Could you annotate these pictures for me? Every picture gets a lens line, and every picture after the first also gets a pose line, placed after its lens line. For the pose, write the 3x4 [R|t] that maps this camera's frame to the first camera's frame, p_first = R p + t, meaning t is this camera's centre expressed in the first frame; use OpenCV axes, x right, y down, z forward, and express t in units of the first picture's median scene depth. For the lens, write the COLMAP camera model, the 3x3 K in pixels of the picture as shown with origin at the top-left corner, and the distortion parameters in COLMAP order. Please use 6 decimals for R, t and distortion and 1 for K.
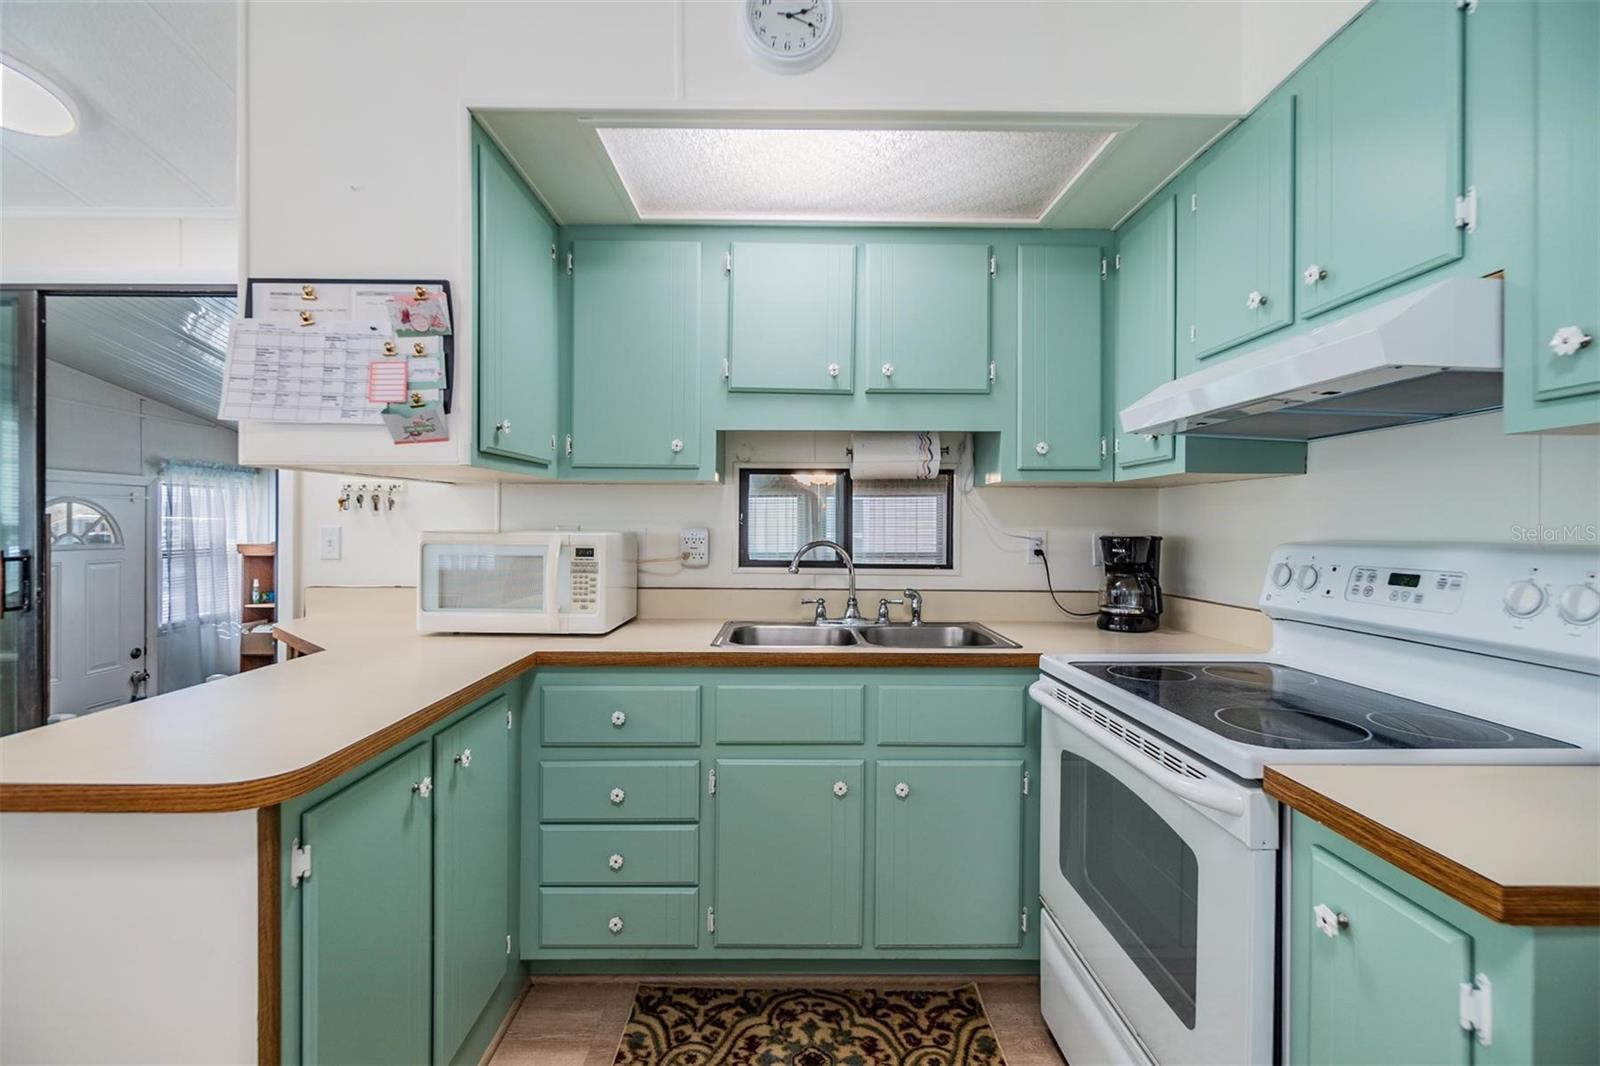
lens RADIAL K [[694.4, 0, 797.8], [0, 694.4, 529.2], [0, 0, 1]] dist [-0.003563, -0.000091]
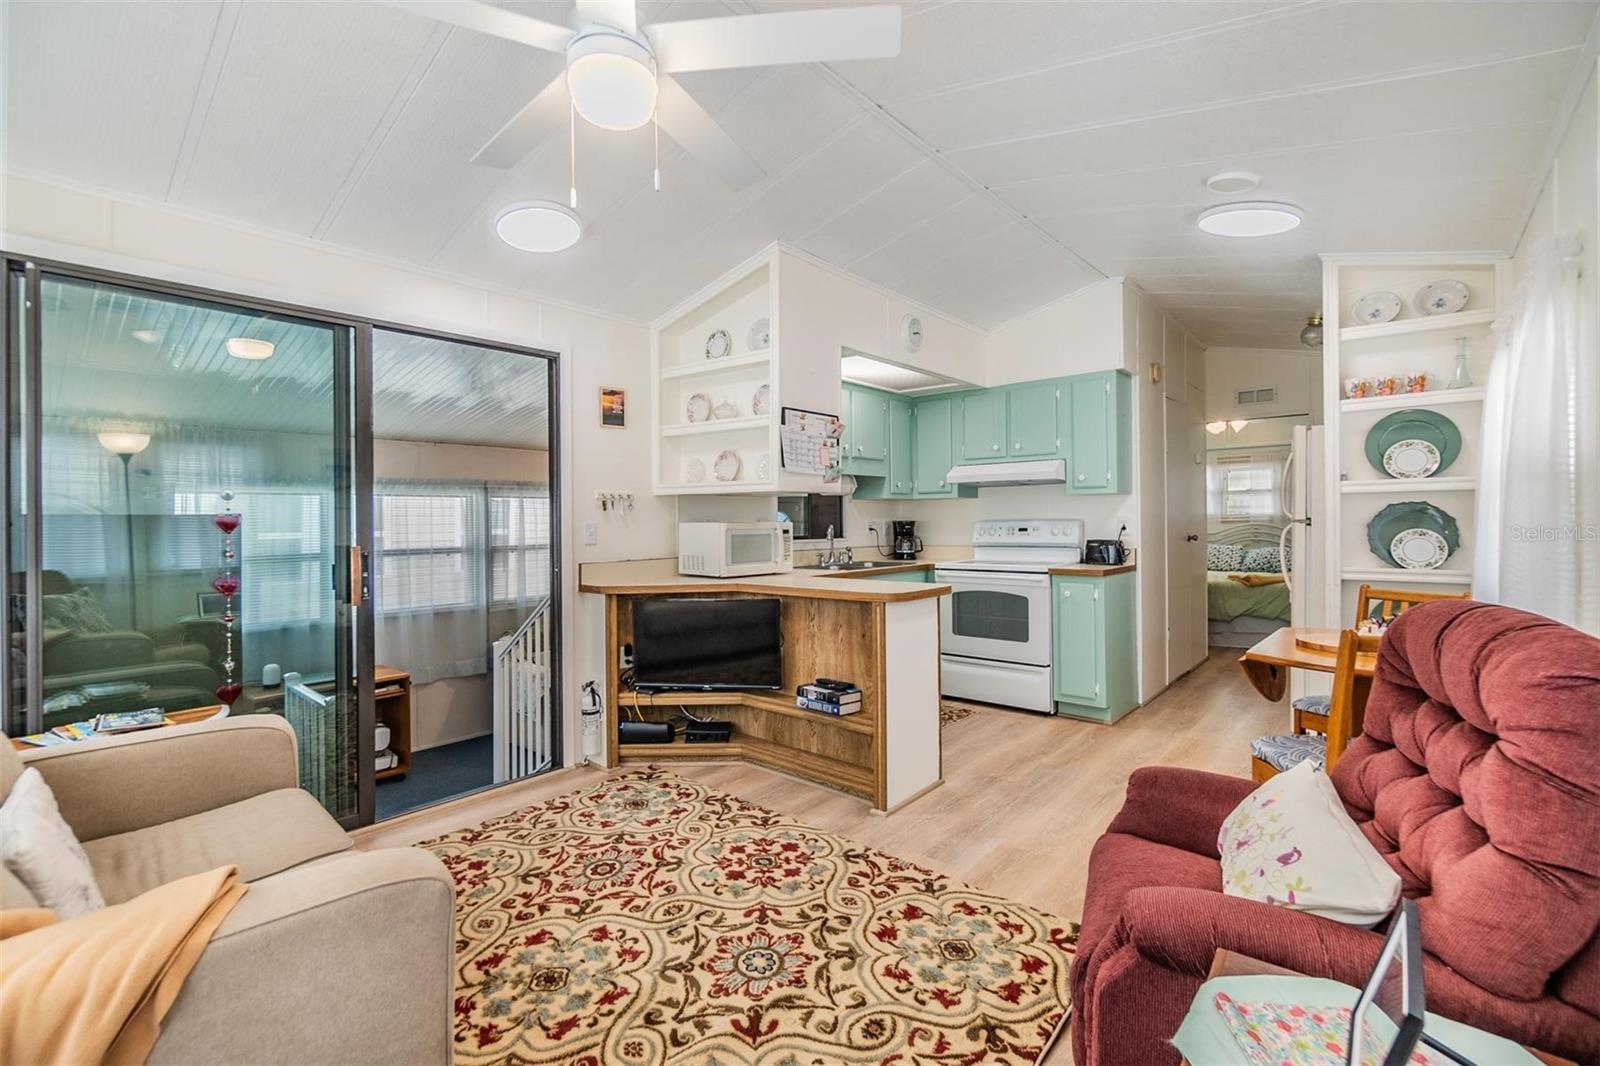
lens RADIAL K [[691.8, 0, 793.4], [0, 691.8, 521.7], [0, 0, 1]] dist [-0.004016, -0.000347]
pose [[0.673378, -0.014332, 0.739159, -1.959622], [0.018327, 0.999828, 0.002690, -0.000377], [-0.739071, 0.011735, 0.673525, -0.412376]]
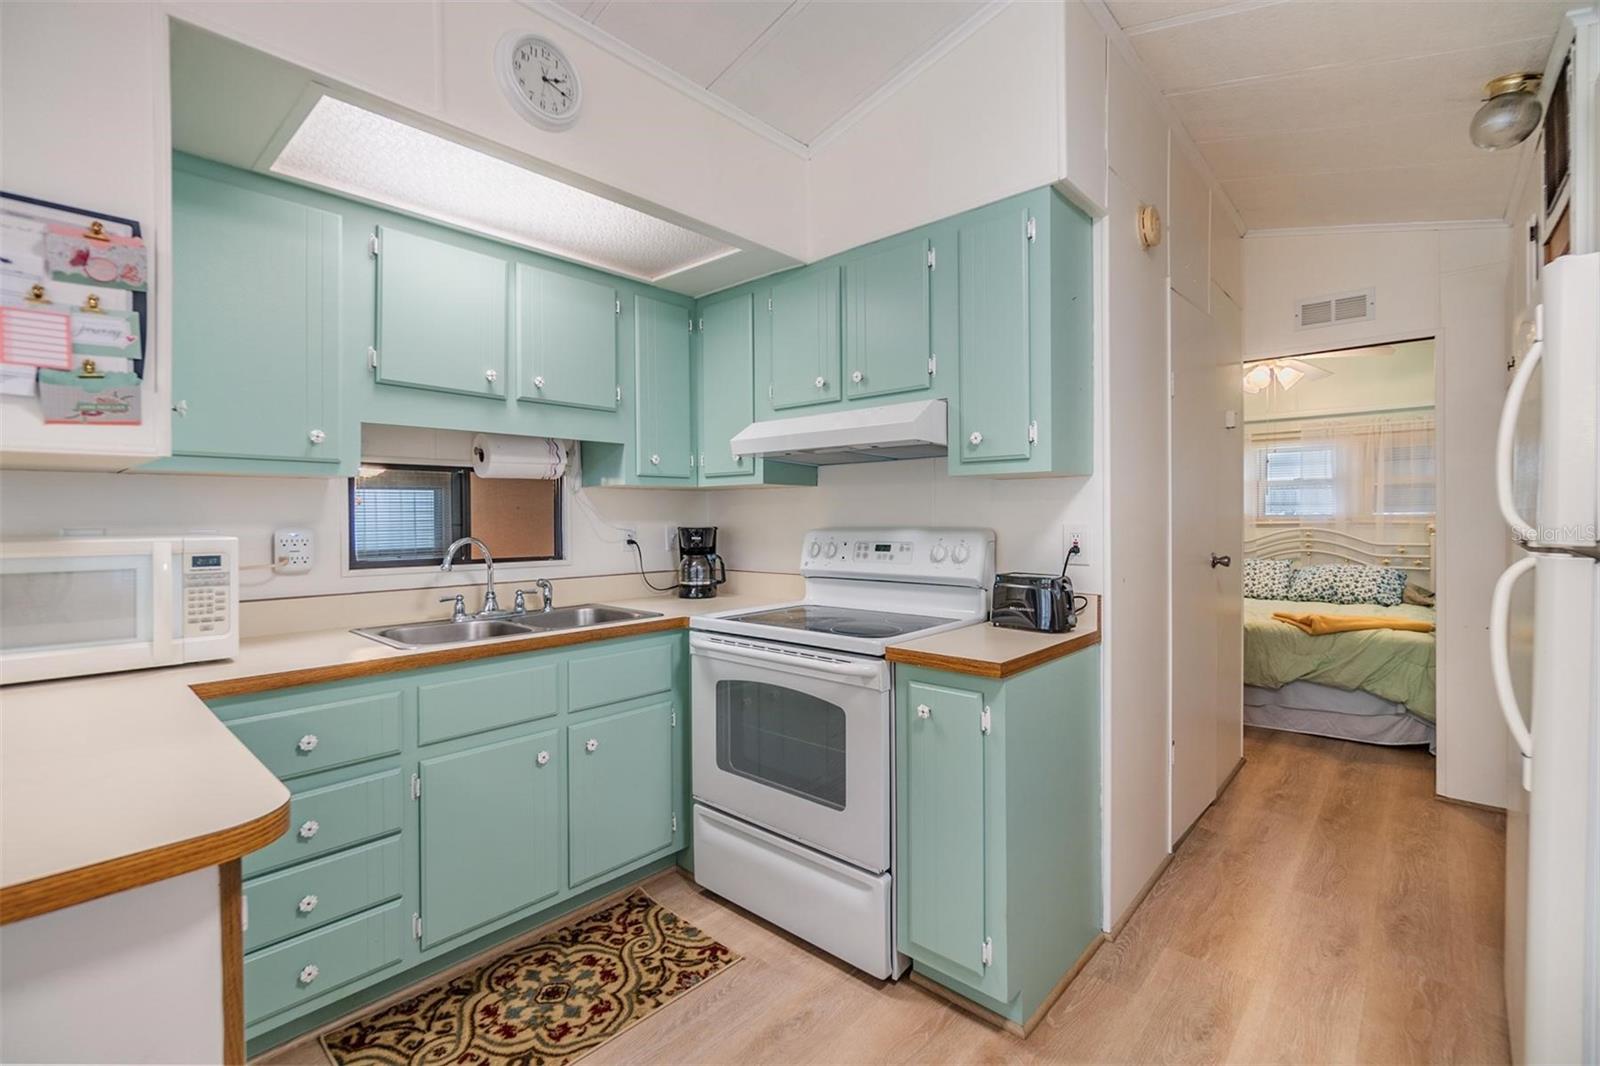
lens RADIAL K [[696.4, 0, 792.2], [0, 696.4, 523.5], [0, 0, 1]] dist [-0.003329, -0.000235]
pose [[0.687514, -0.017363, 0.725963, -0.468115], [0.013954, 0.999845, 0.010698, -0.011020], [-0.726037, 0.002775, 0.687650, -0.067478]]
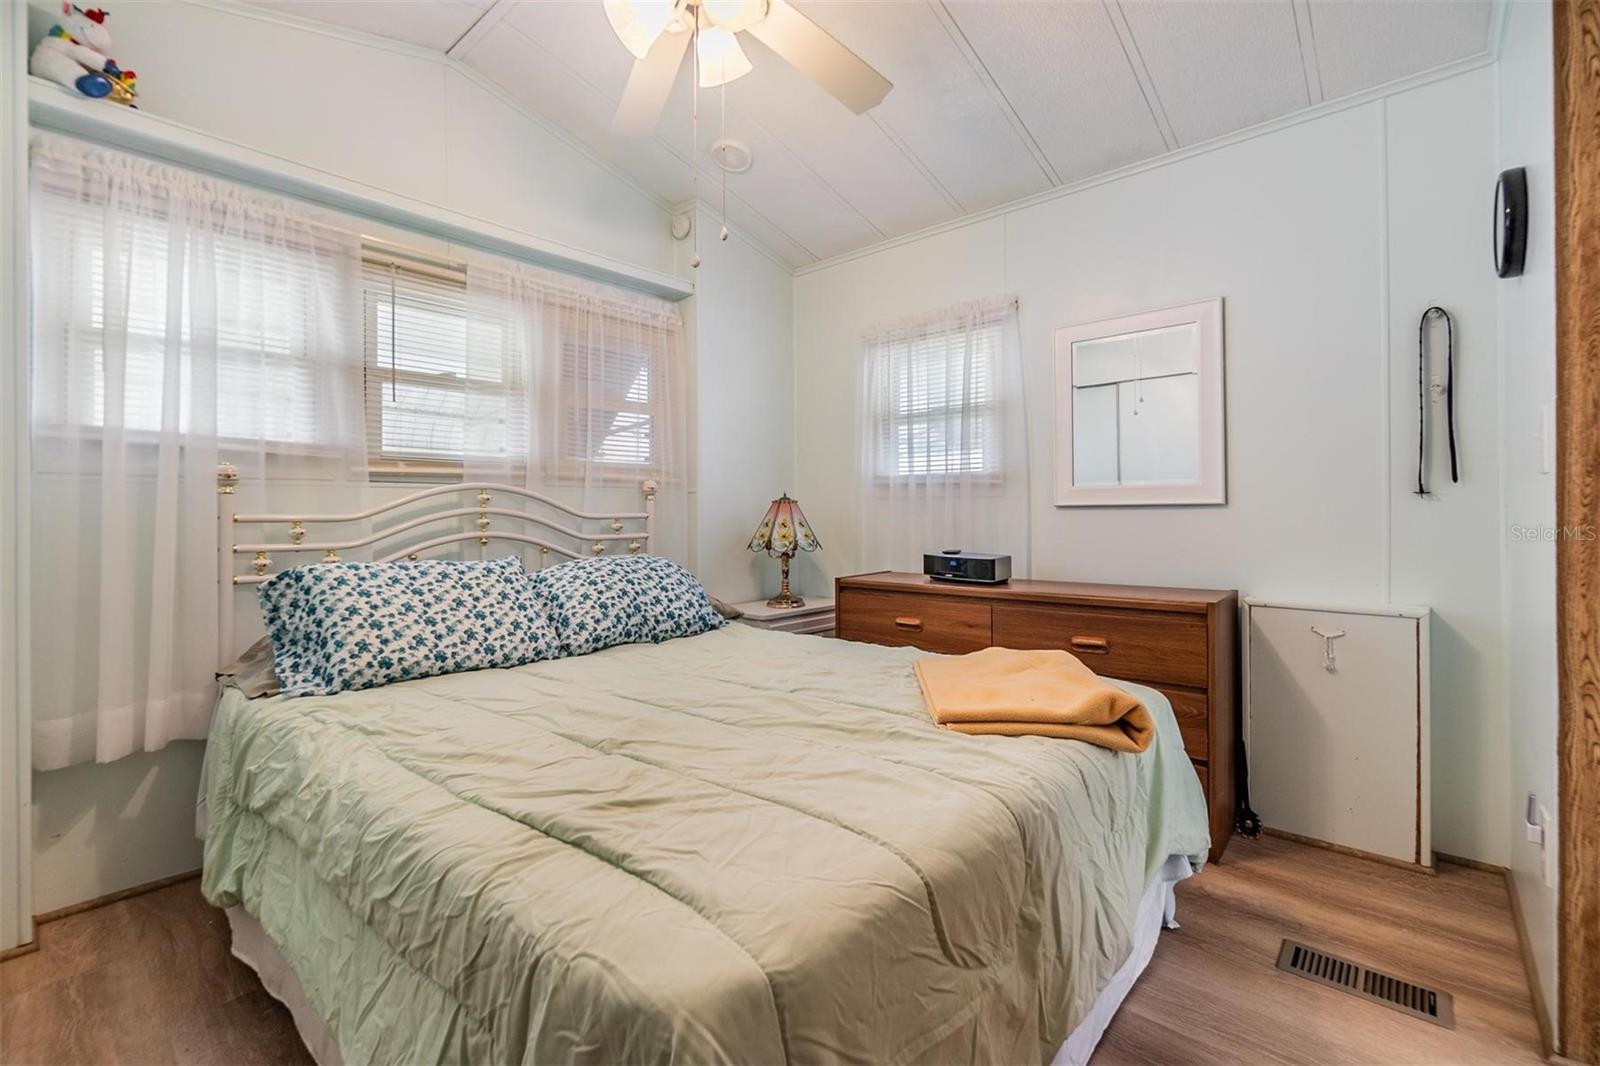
lens RADIAL K [[696.4, 0, 792.2], [0, 696.4, 523.5], [0, 0, 1]] dist [-0.003329, -0.000235]
pose [[-0.728097, -0.006919, 0.685439, 1.849769], [0.000321, 0.999946, 0.010434, 0.132461], [-0.685474, 0.007818, -0.728055, 0.939015]]
